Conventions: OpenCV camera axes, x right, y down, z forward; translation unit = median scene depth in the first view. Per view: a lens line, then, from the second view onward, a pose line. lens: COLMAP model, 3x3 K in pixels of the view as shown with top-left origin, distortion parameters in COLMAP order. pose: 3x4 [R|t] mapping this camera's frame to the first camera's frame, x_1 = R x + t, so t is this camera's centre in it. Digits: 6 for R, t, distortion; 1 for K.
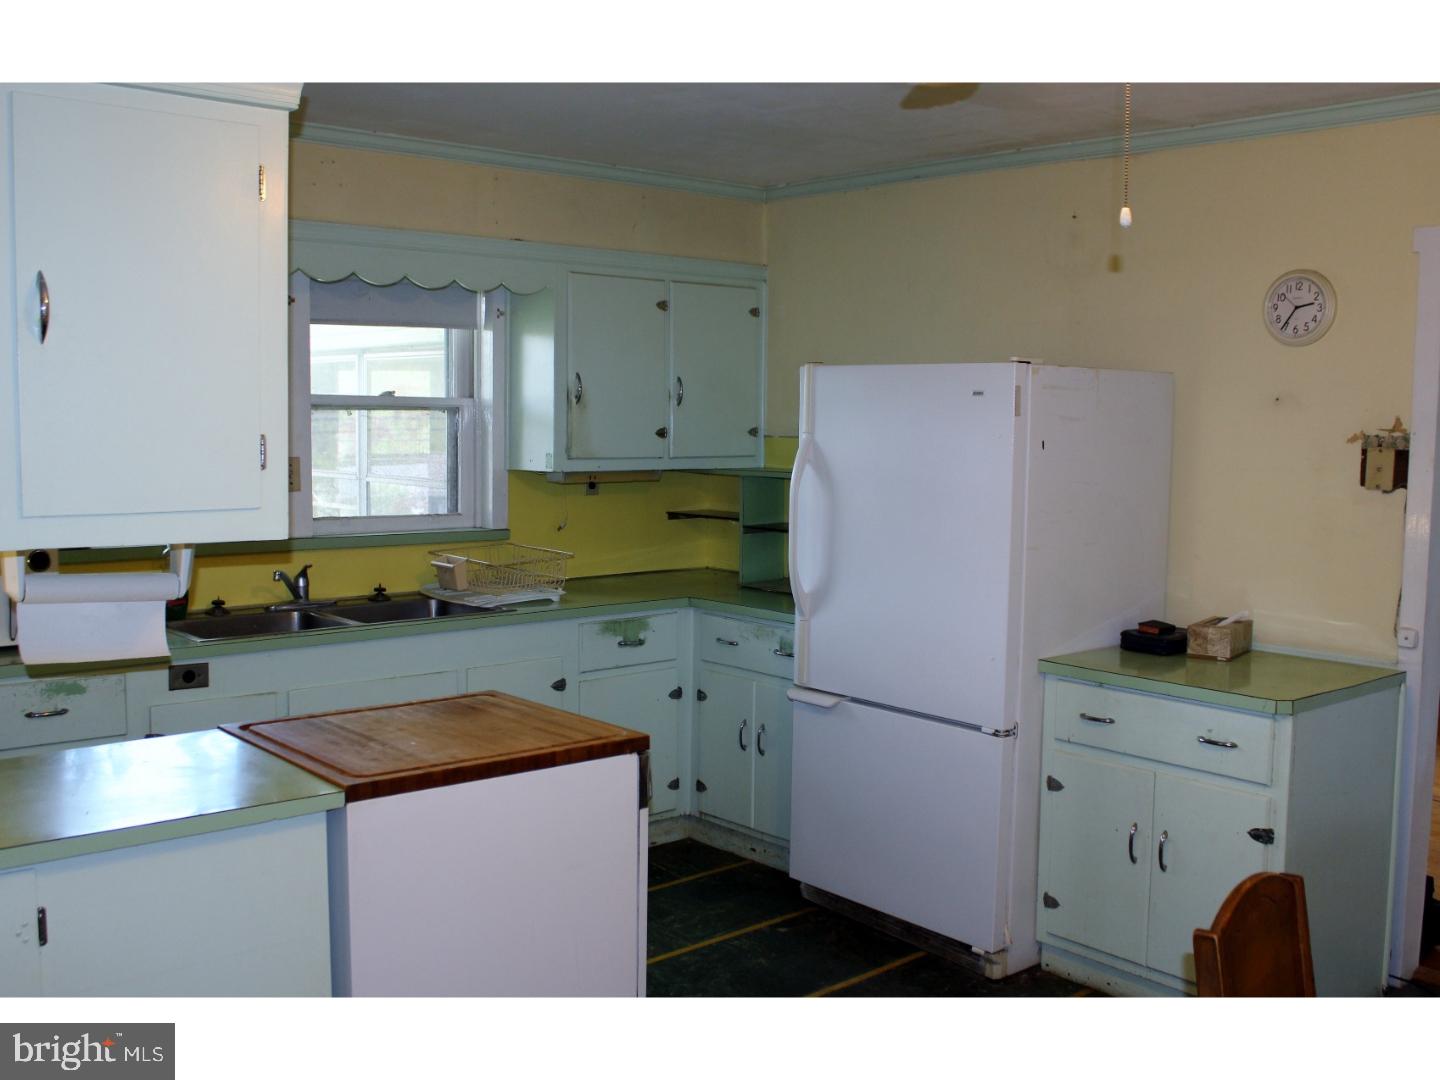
lens RADIAL K [[1402.9, 0, 715.4], [0, 1402.9, 541.1], [0, 0, 1]] dist [-0.077947, 0.000000]
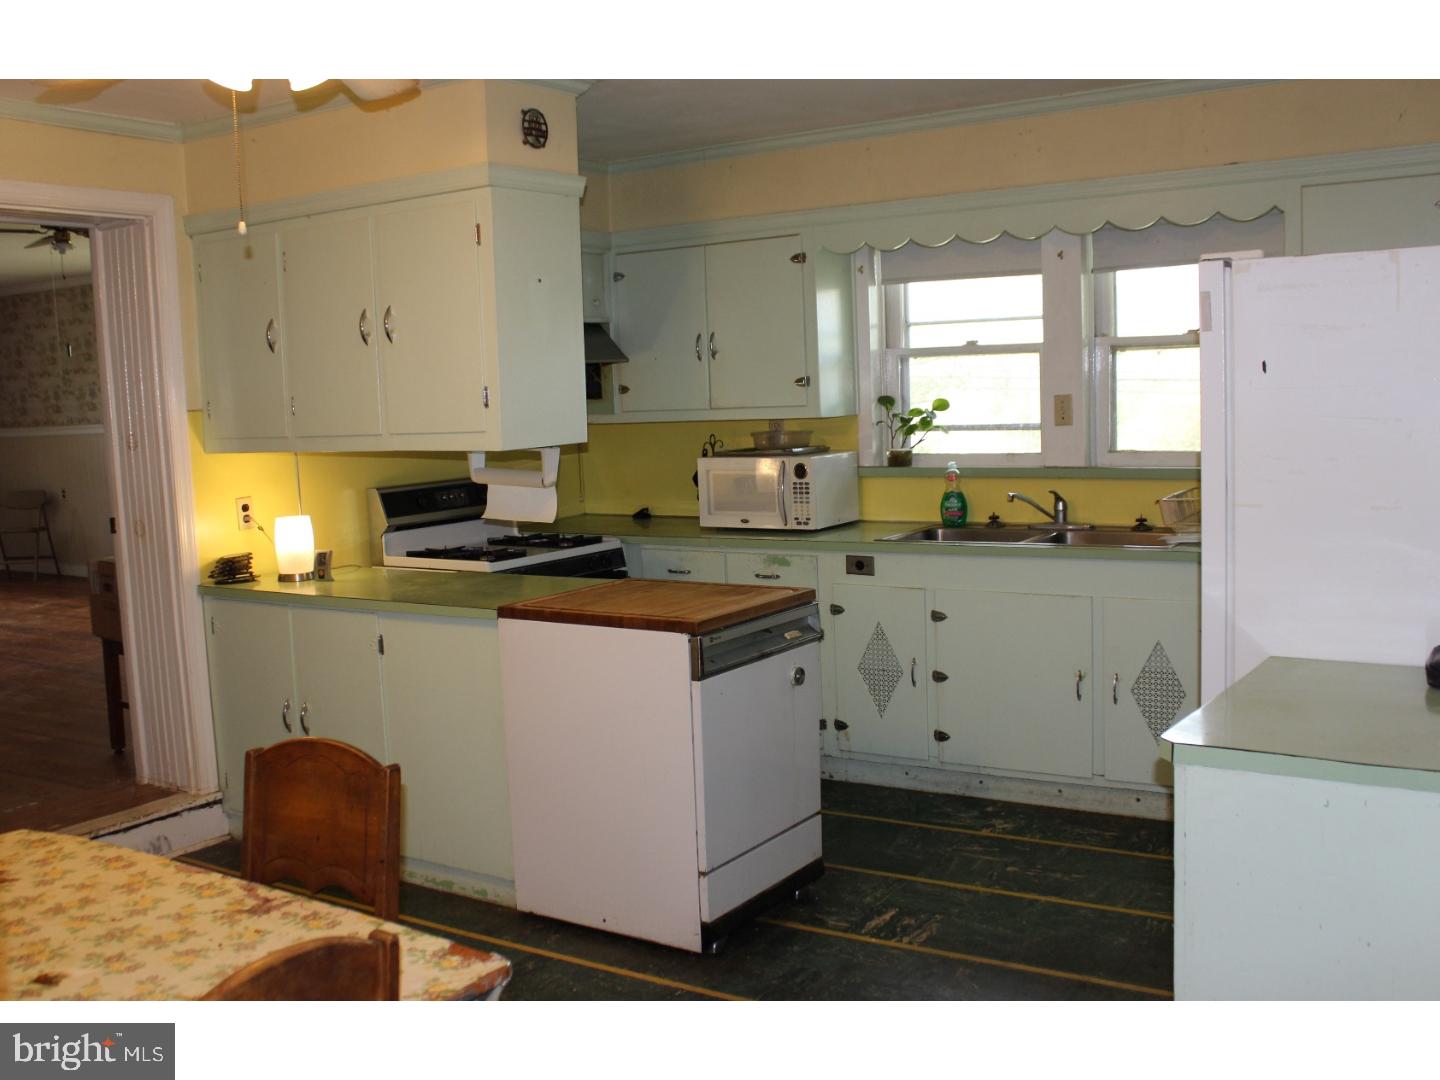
lens RADIAL K [[1402.9, 0, 723.0], [0, 1402.9, 539.2], [0, 0, 1]] dist [-0.077947, 0.000000]
pose [[0.275269, 0.085823, -0.957529, 0.847414], [-0.044342, 0.996081, 0.076531, -0.022039], [0.960344, 0.021392, 0.277995, 0.509654]]
